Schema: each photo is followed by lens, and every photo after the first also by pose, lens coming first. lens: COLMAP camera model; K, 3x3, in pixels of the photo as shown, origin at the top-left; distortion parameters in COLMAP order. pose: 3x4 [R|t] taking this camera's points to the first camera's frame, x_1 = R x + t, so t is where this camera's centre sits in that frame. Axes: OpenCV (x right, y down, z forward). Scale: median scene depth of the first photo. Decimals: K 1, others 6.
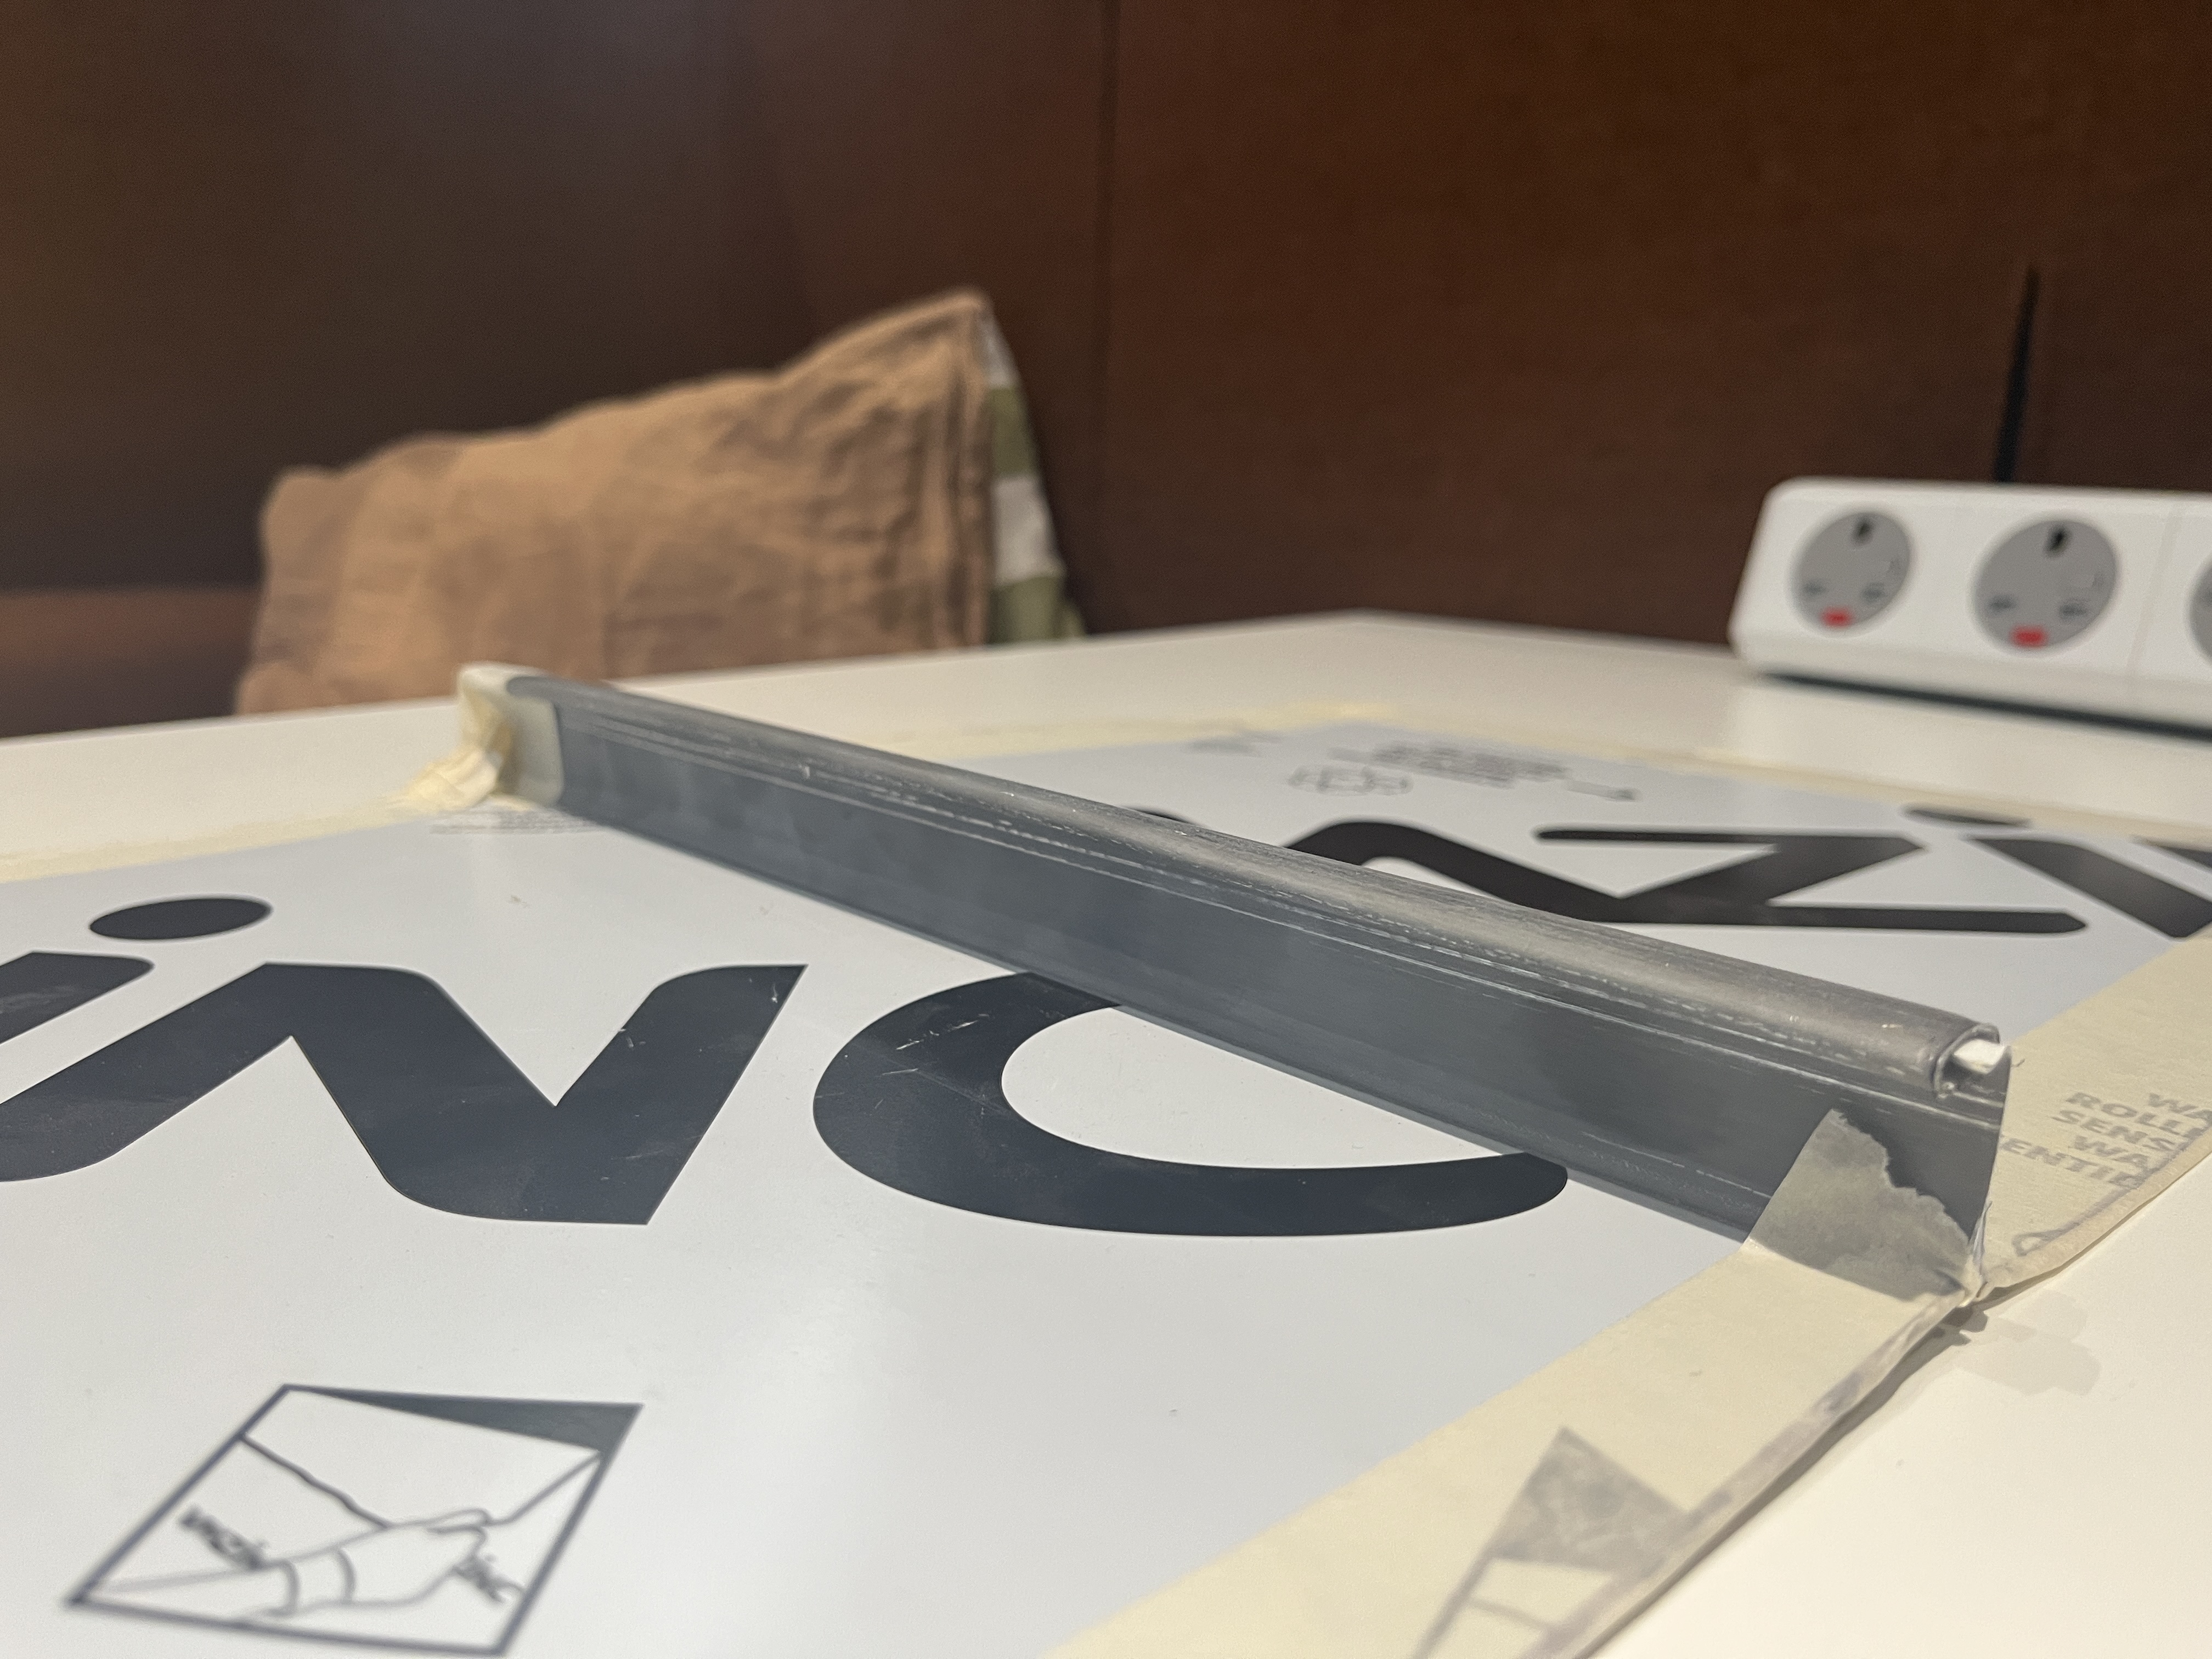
lens RADIAL K [[1786.9, 0, 1106.0], [0, 1786.9, 829.5], [0, 0, 1]] dist [0.043754, -0.108898]
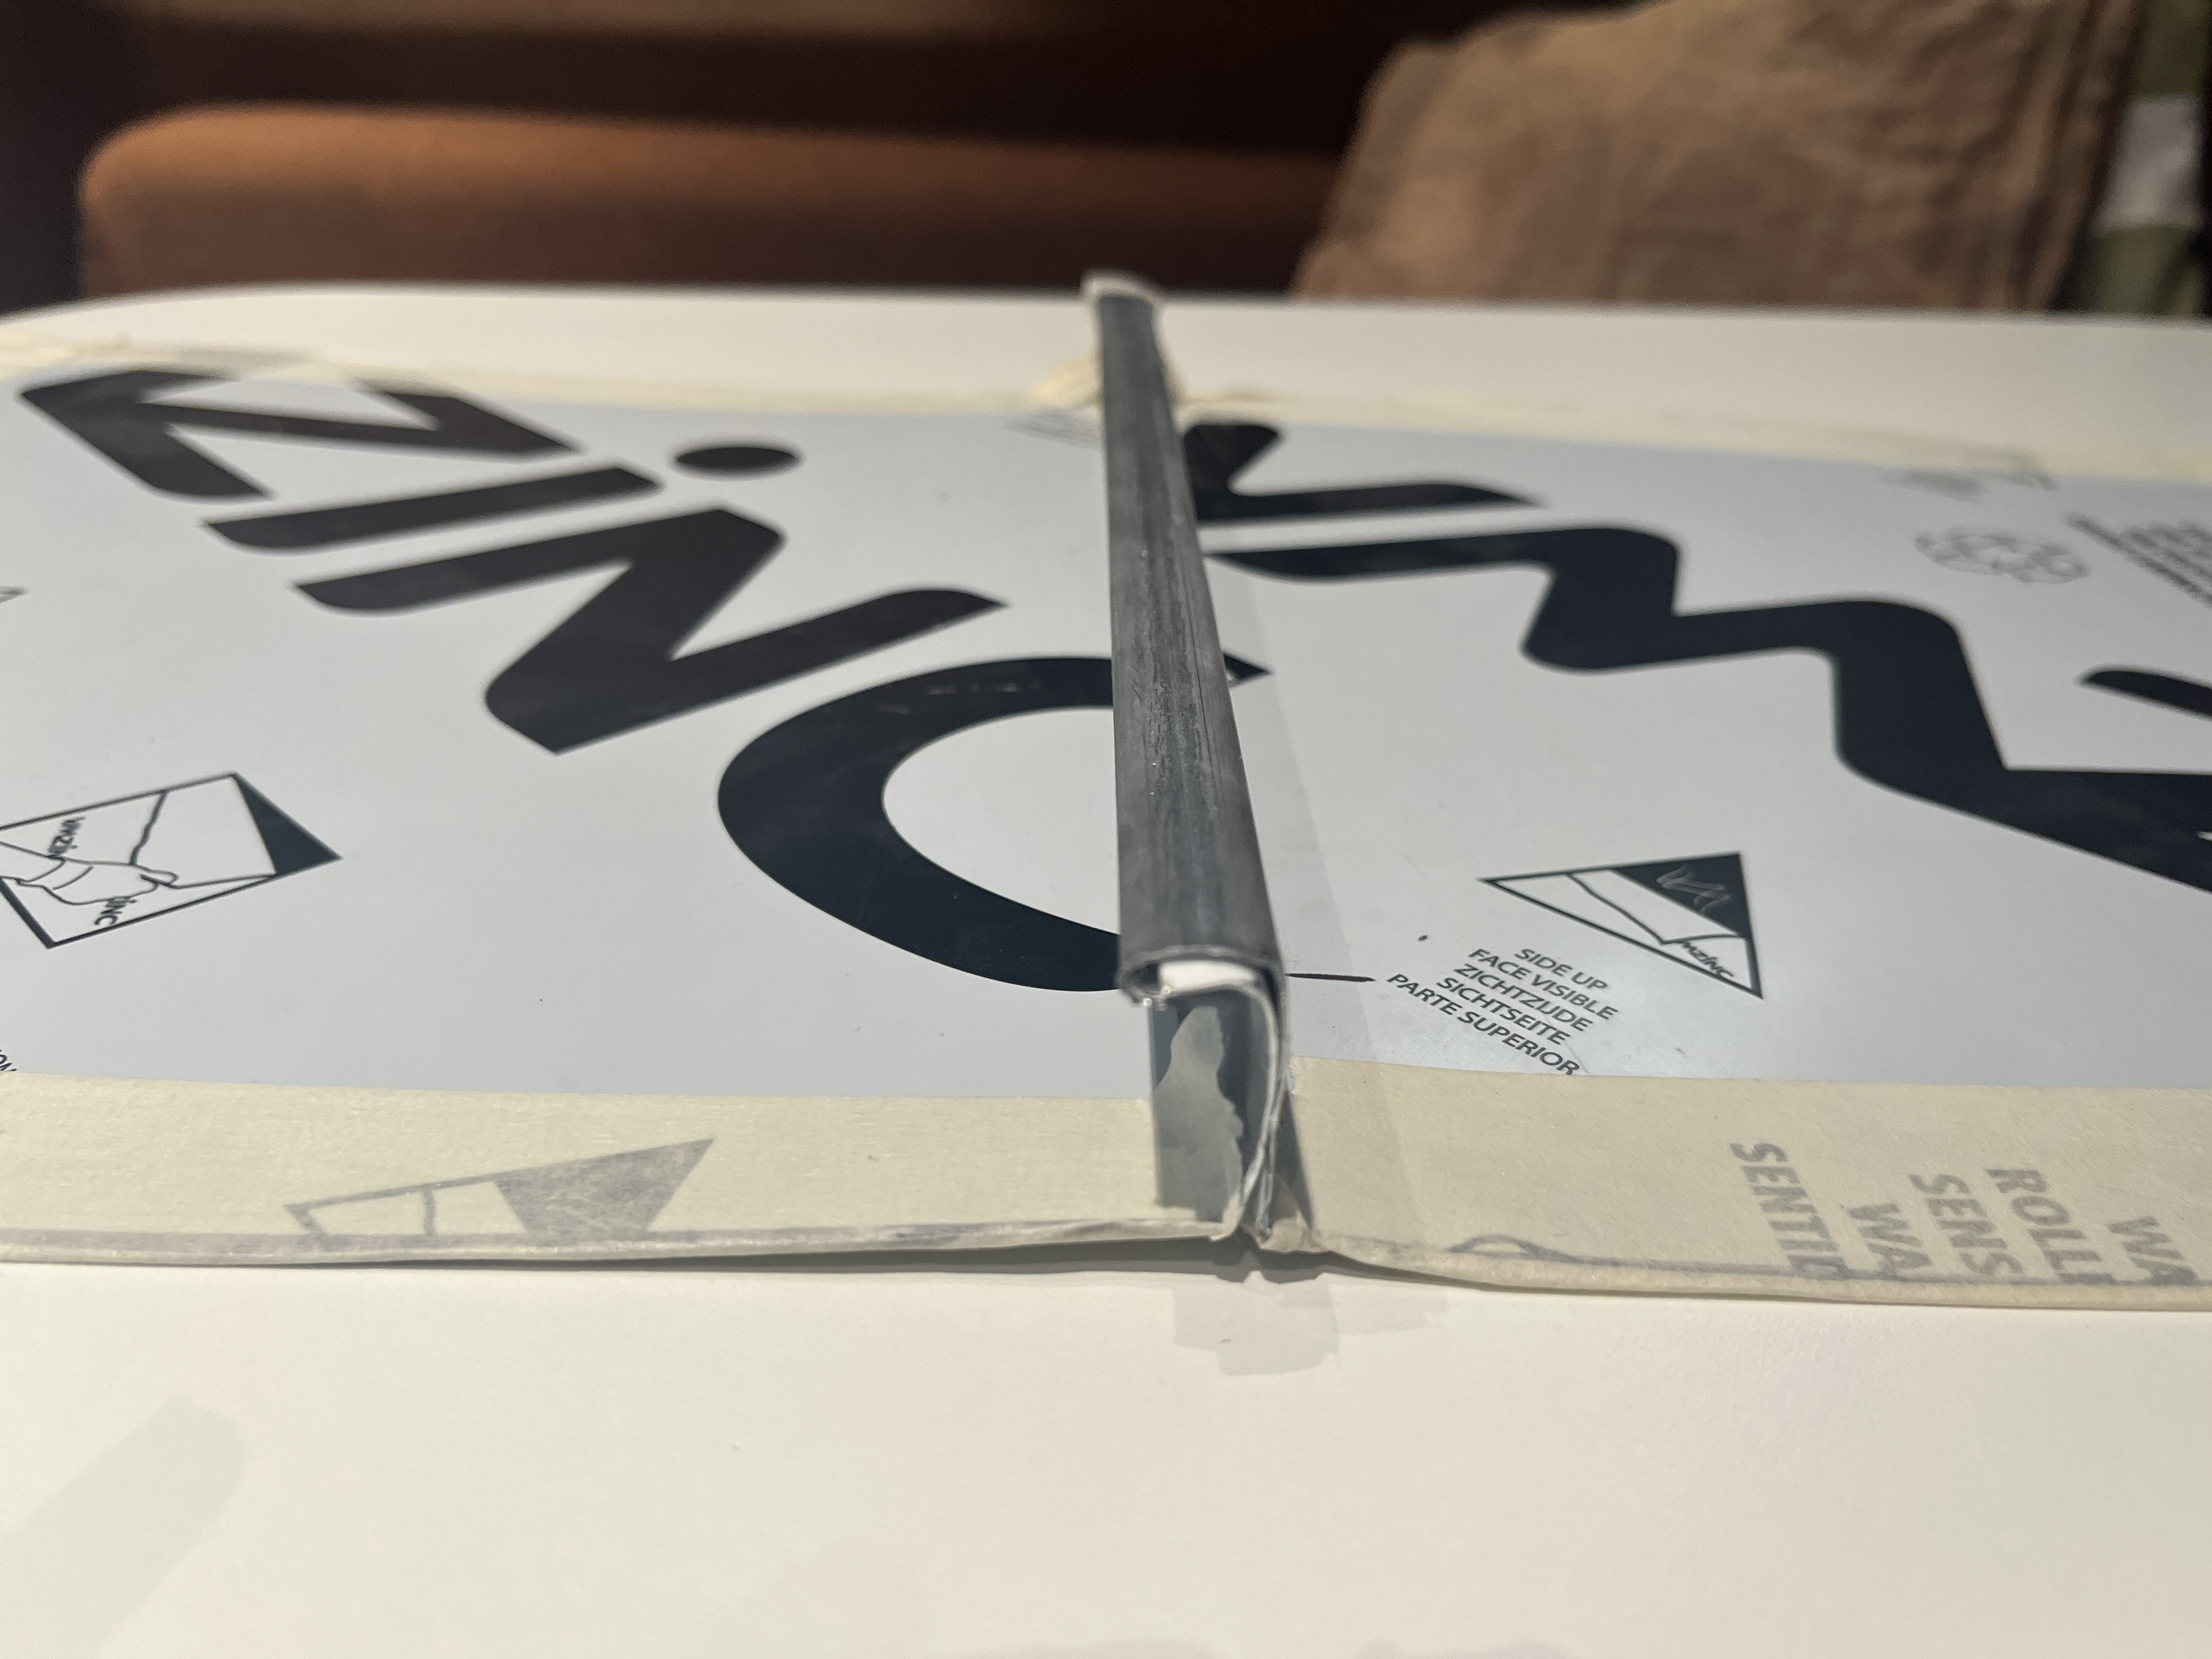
lens RADIAL K [[1786.9, 0, 1106.0], [0, 1786.9, 829.5], [0, 0, 1]] dist [0.043754, -0.108898]
pose [[0.726319, 0.306372, -0.615302, 0.207142], [-0.158883, 0.945759, 0.283364, -0.039705], [0.668742, -0.108052, 0.735601, 0.070691]]
